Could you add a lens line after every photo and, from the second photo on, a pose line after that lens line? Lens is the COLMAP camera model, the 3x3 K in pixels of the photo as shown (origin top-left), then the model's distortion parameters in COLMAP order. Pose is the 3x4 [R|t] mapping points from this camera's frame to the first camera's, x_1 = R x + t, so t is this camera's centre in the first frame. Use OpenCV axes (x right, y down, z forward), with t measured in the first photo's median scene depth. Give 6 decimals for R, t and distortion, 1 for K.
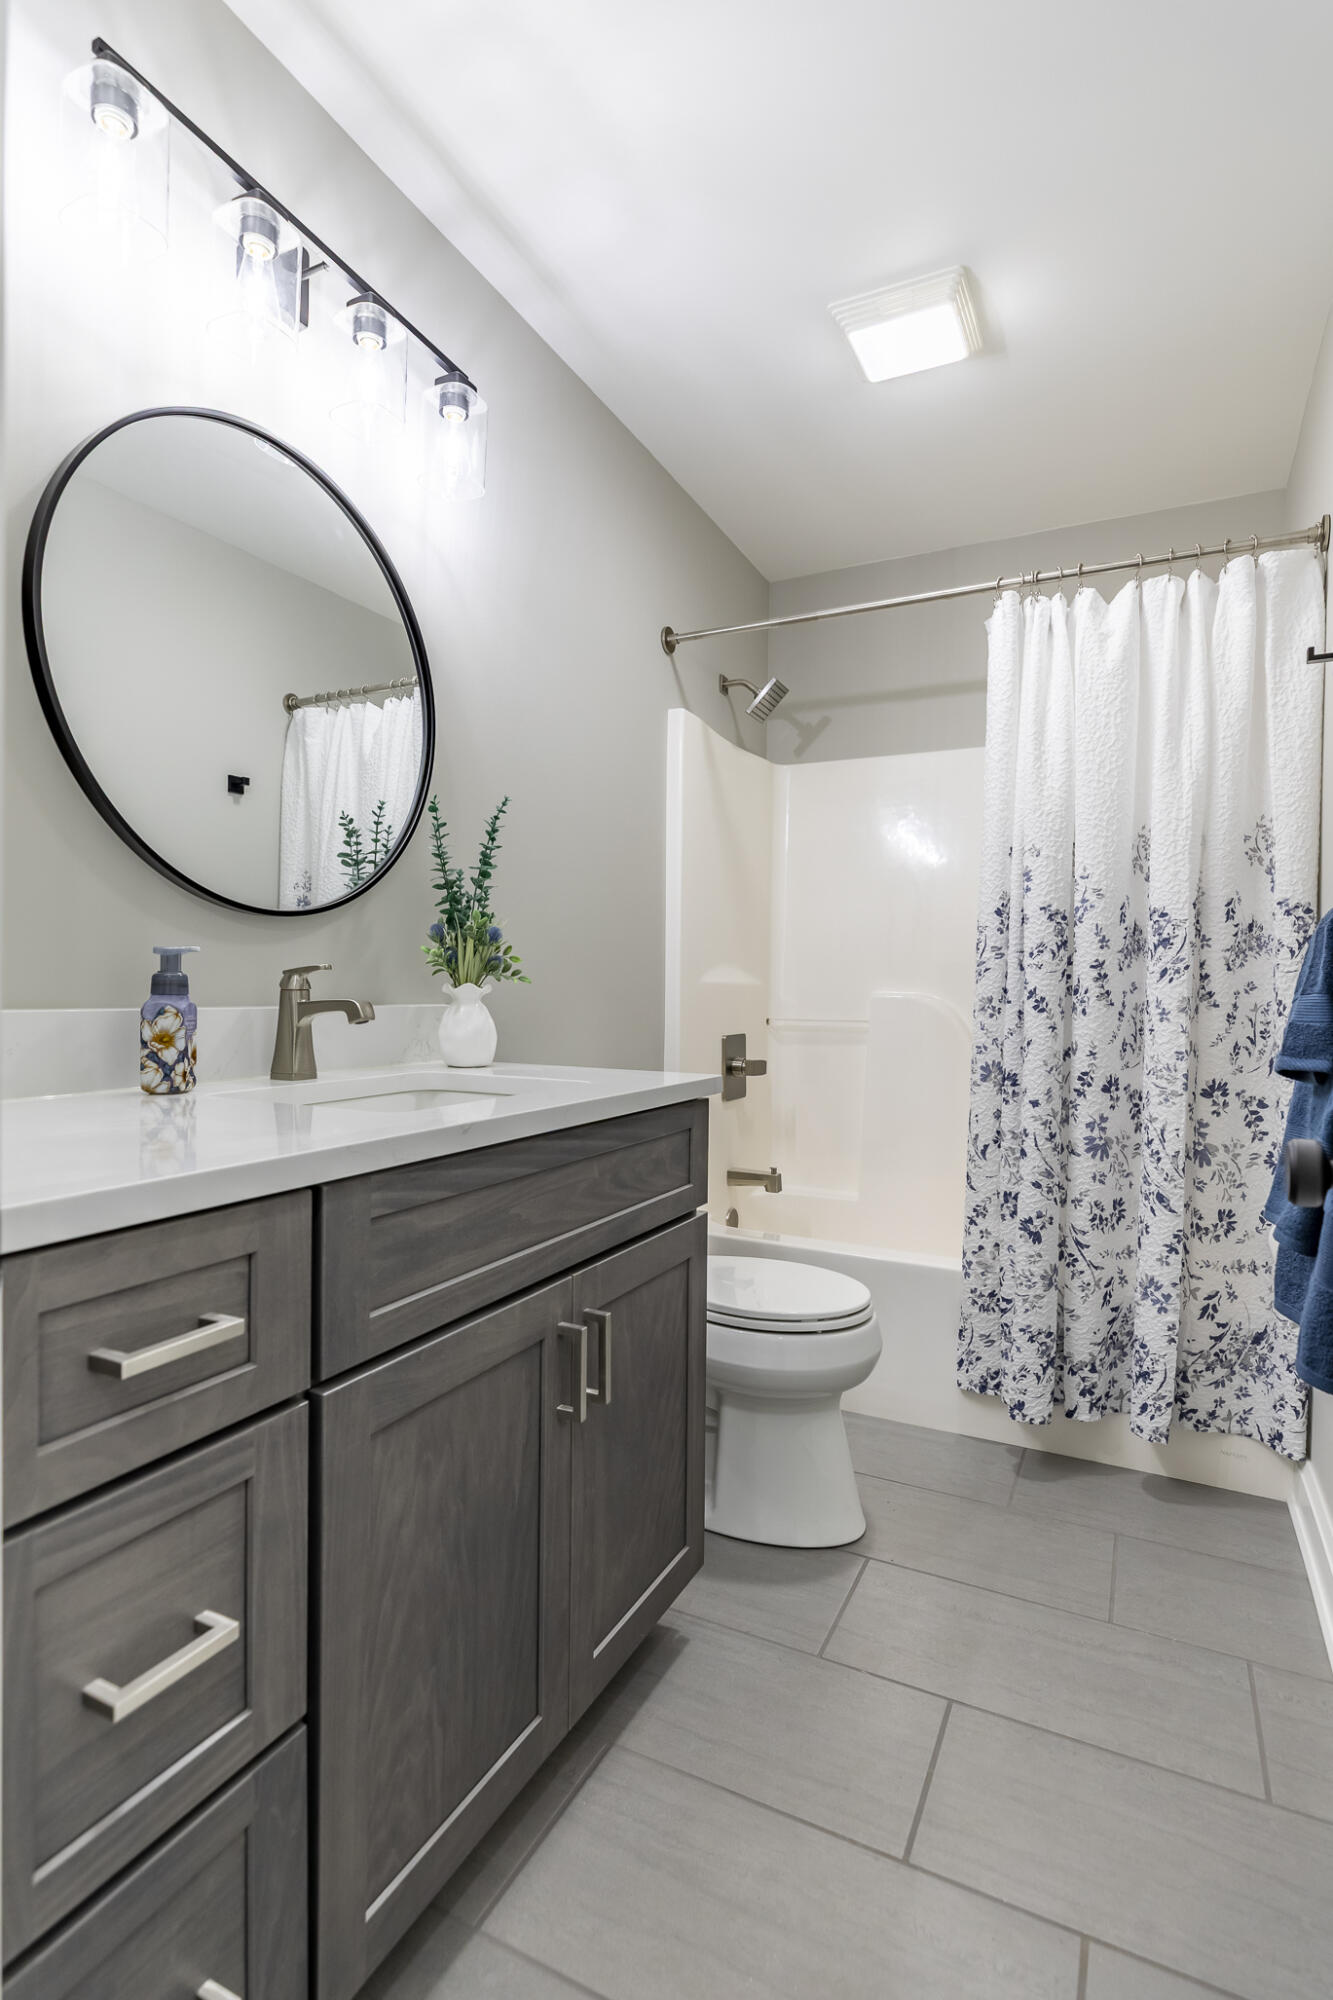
lens RADIAL K [[1004.2, 0, 666.5], [0, 1004.2, 1003.8], [0, 0, 1]] dist [-0.000164, -0.000936]
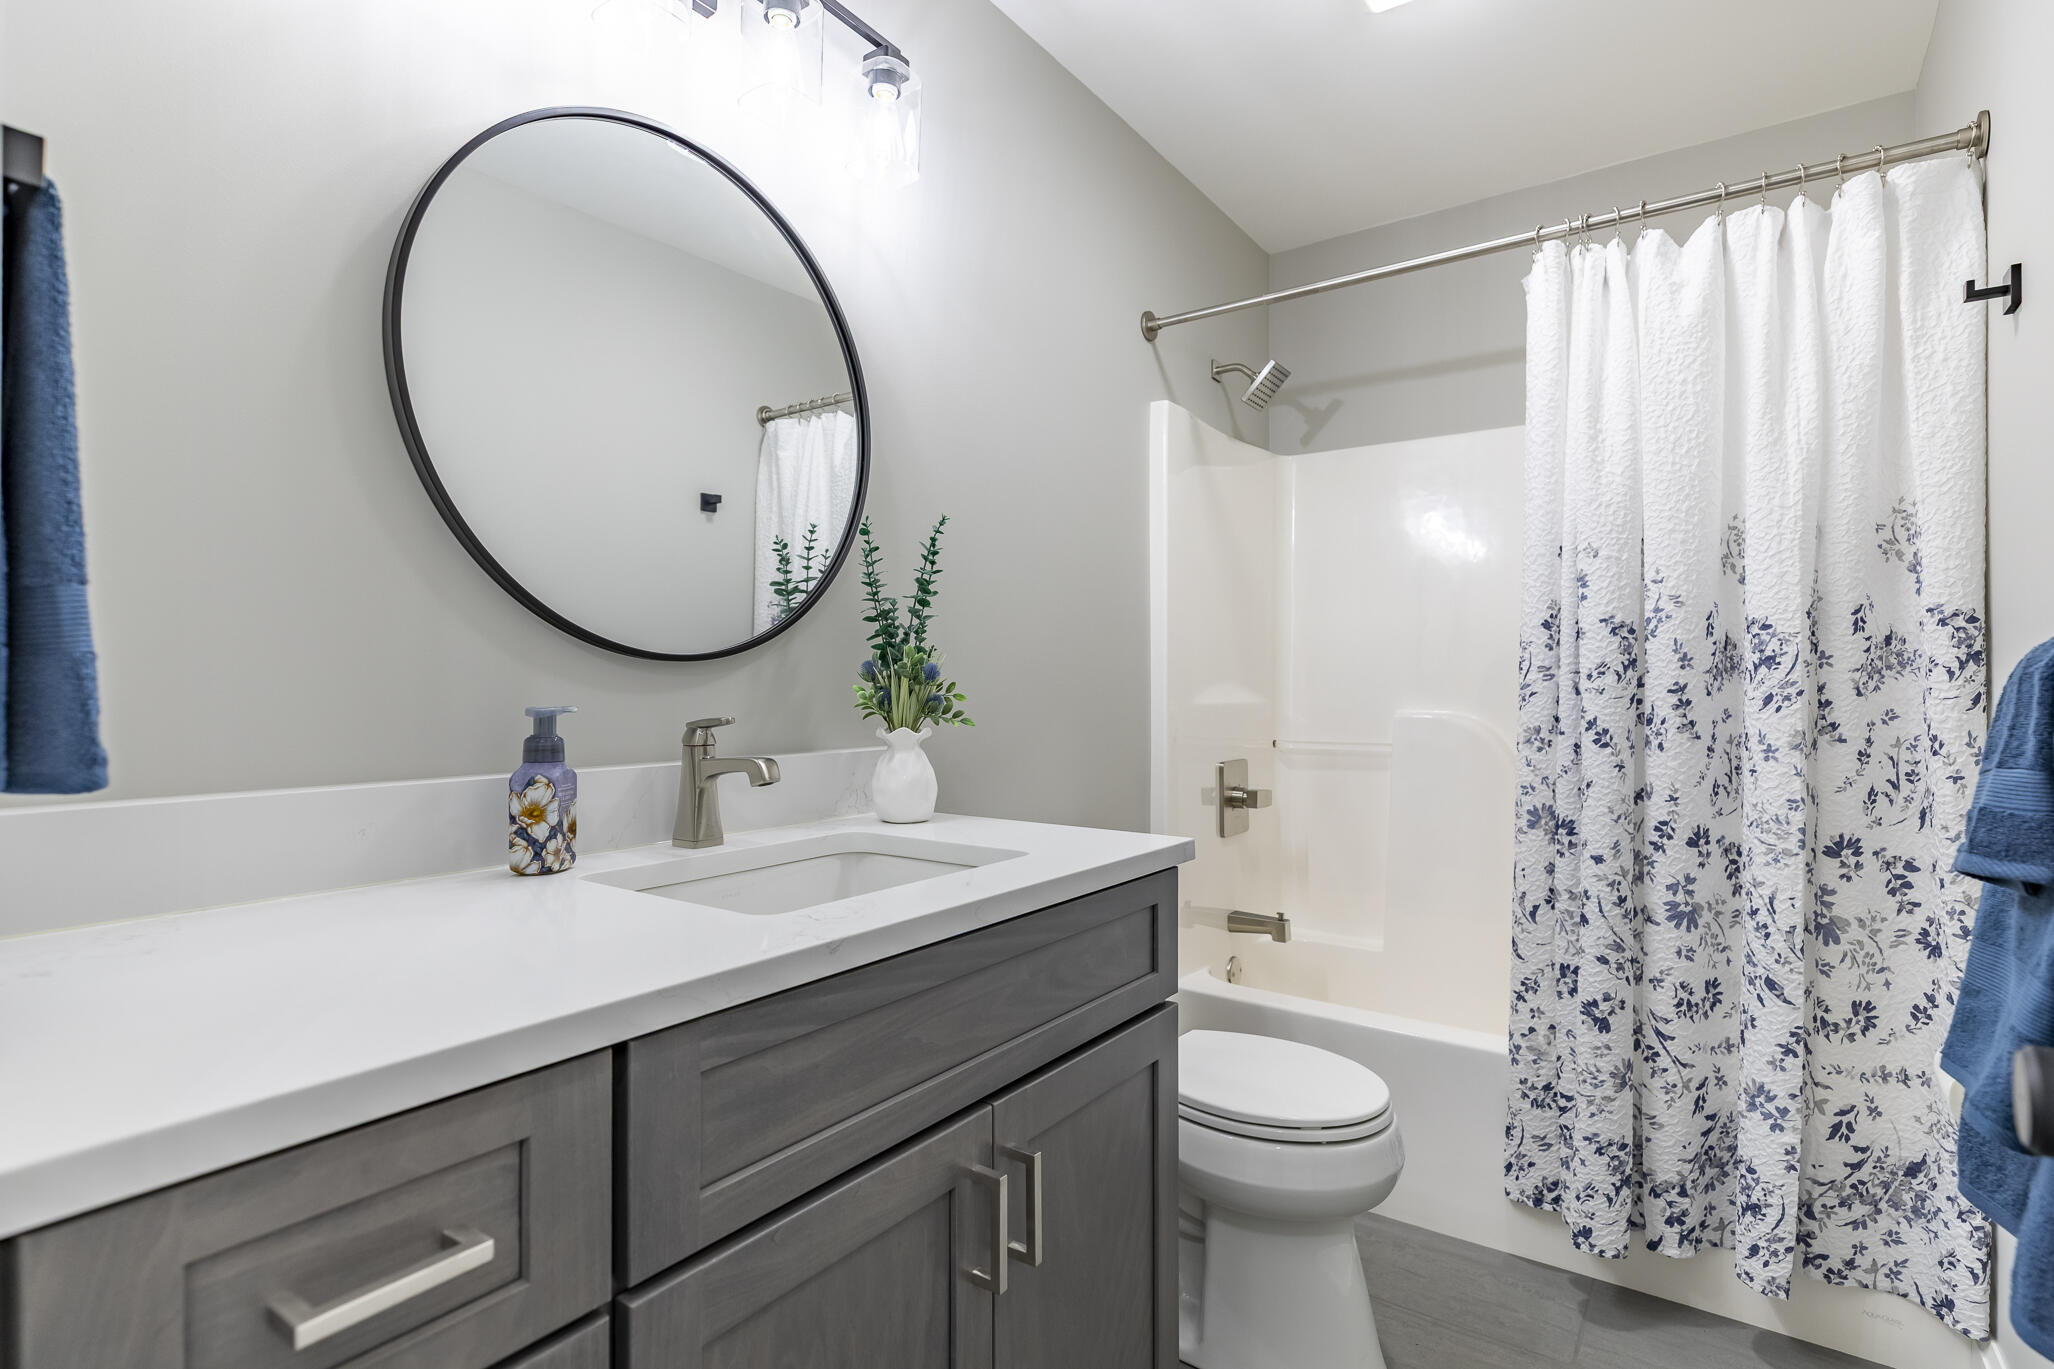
lens RADIAL K [[1031.4, 0, 1022.0], [0, 1031.4, 678.7], [0, 0, 1]] dist [-0.000164, -0.000936]
pose [[0.987473, -0.012268, -0.157313, 0.039873], [0.008854, 0.999710, -0.022387, -0.034642], [0.157542, 0.020713, 0.987295, 0.099690]]
